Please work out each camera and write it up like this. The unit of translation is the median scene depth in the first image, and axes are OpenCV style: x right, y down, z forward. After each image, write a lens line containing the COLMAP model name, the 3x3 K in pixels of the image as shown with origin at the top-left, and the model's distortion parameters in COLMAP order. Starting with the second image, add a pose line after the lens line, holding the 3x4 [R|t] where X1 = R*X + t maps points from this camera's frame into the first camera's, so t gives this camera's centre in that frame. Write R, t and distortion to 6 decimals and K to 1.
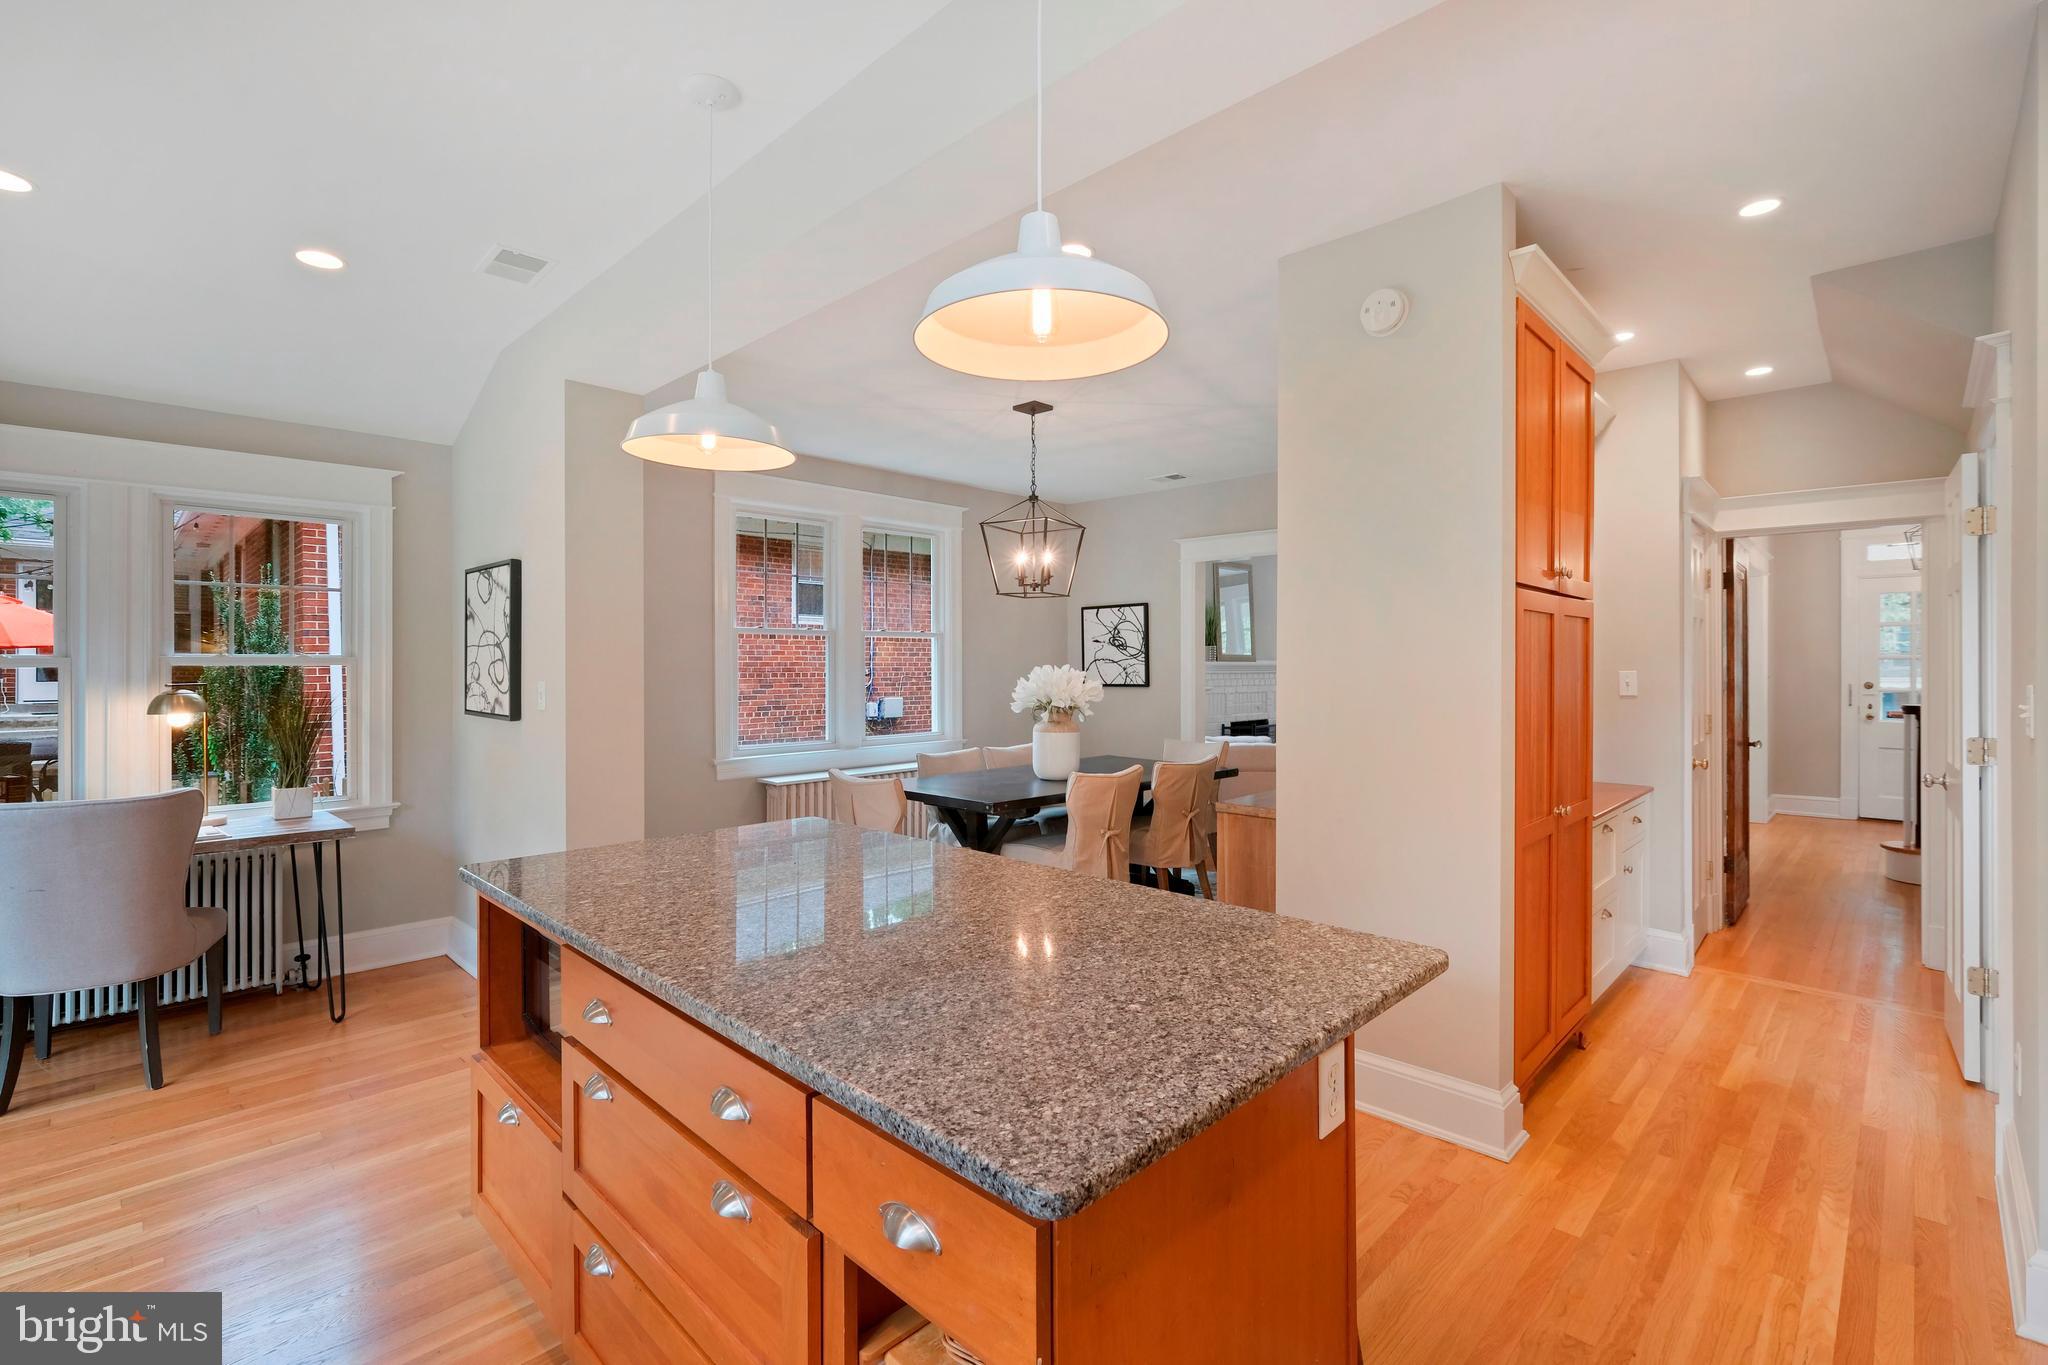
lens RADIAL K [[902.4, 0, 1021.5], [0, 902.4, 671.0], [0, 0, 1]] dist [0.000554, -0.000017]
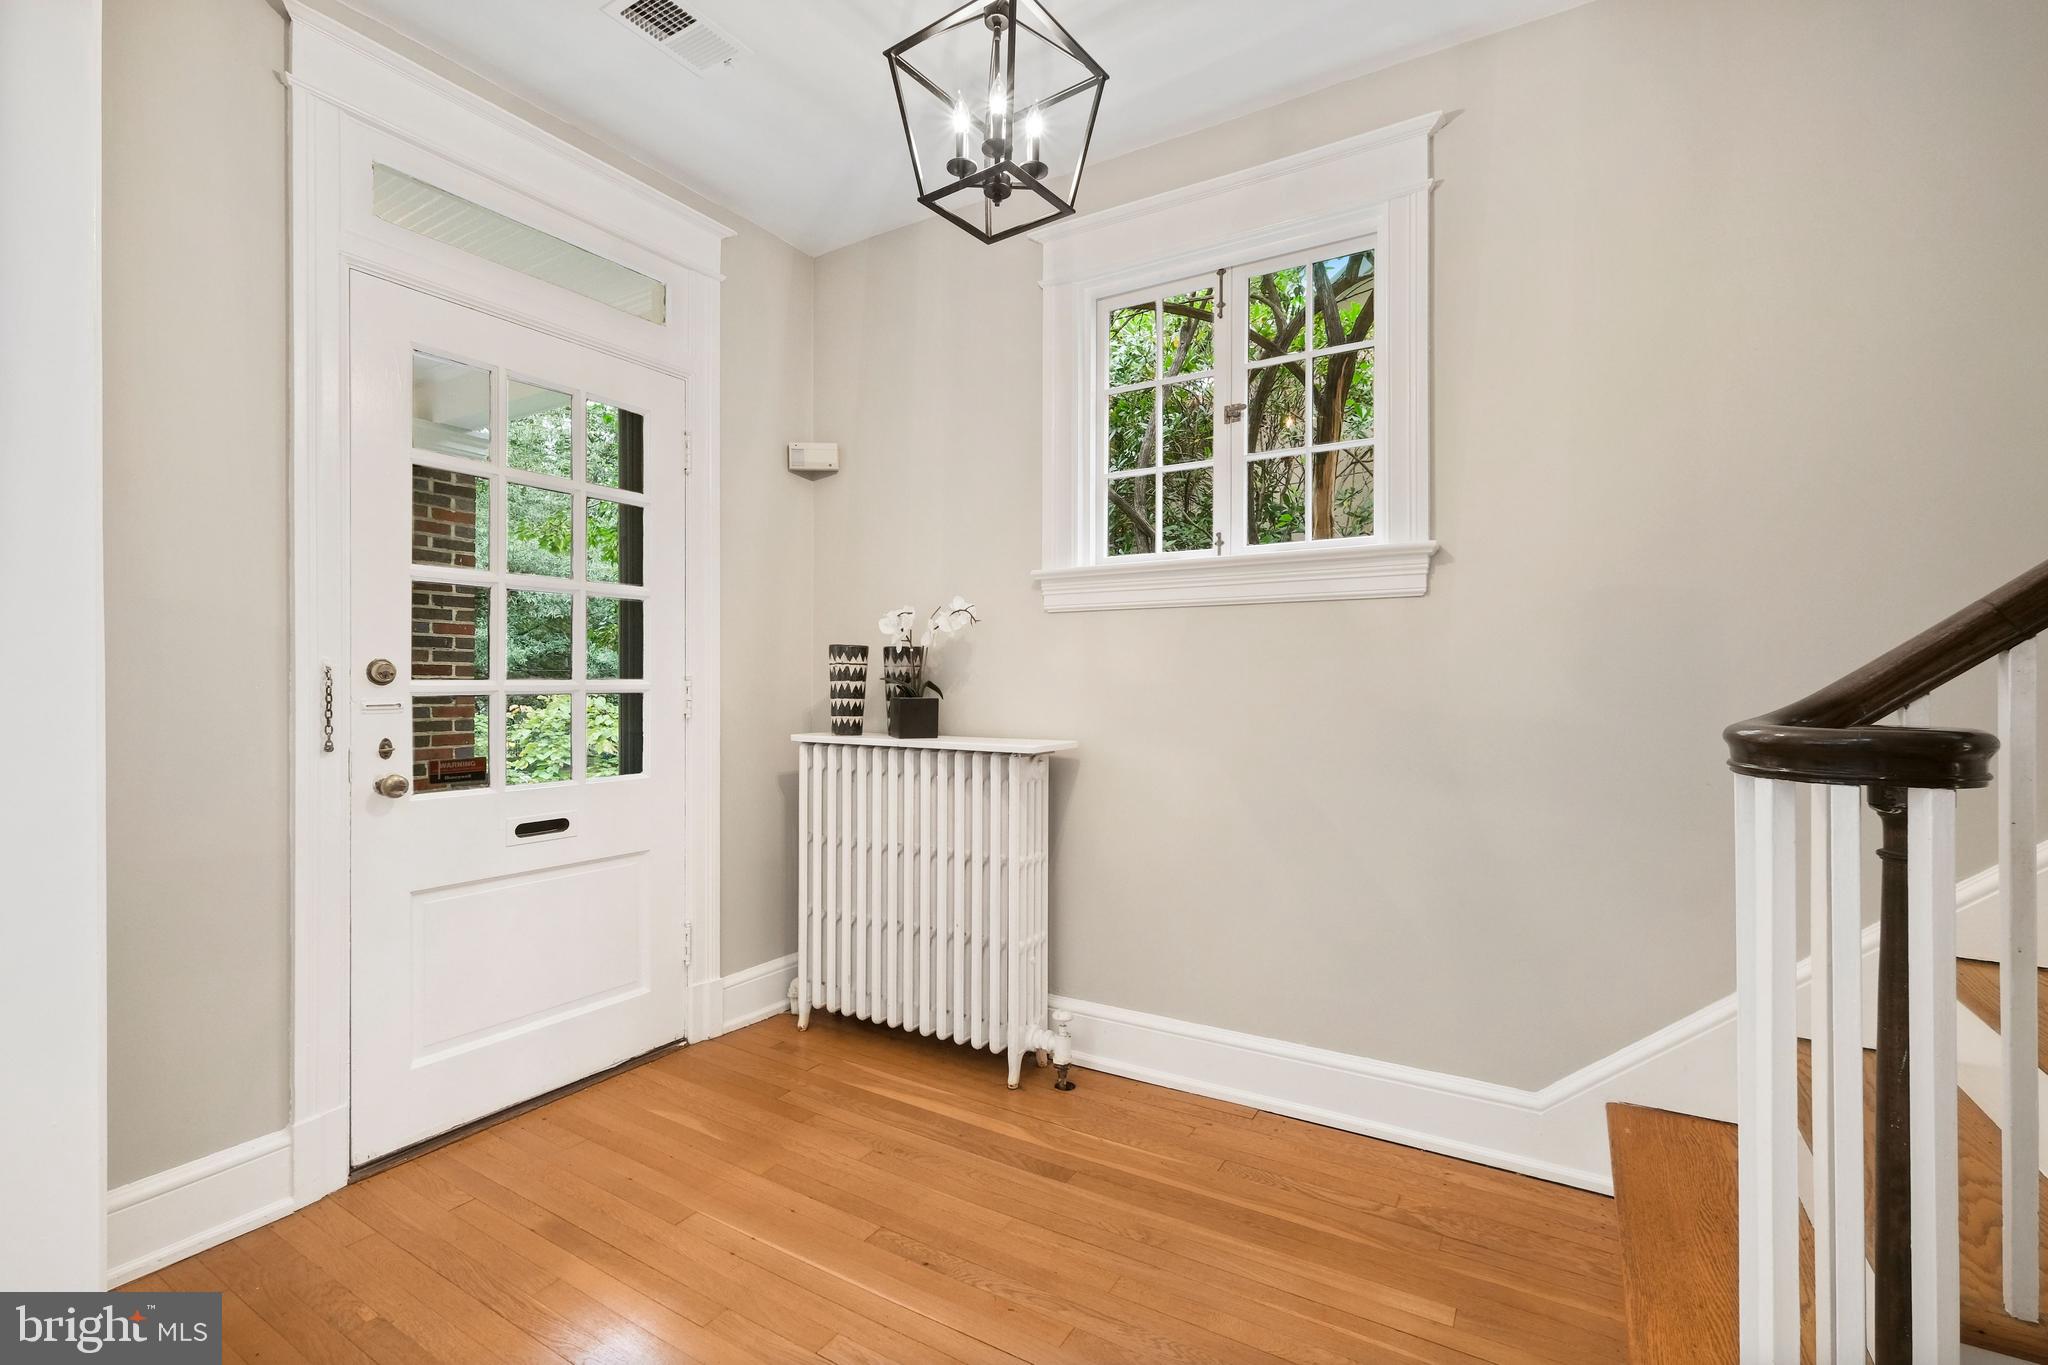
lens RADIAL K [[910.0, 0, 1026.3], [0, 910.0, 682.4], [0, 0, 1]] dist [0.001177, 0.000149]
pose [[-0.226361, -0.000140, 0.974043, 0.624227], [0.010088, 0.999946, 0.002488, 0.020196], [-0.973991, 0.010389, -0.226348, 0.870682]]
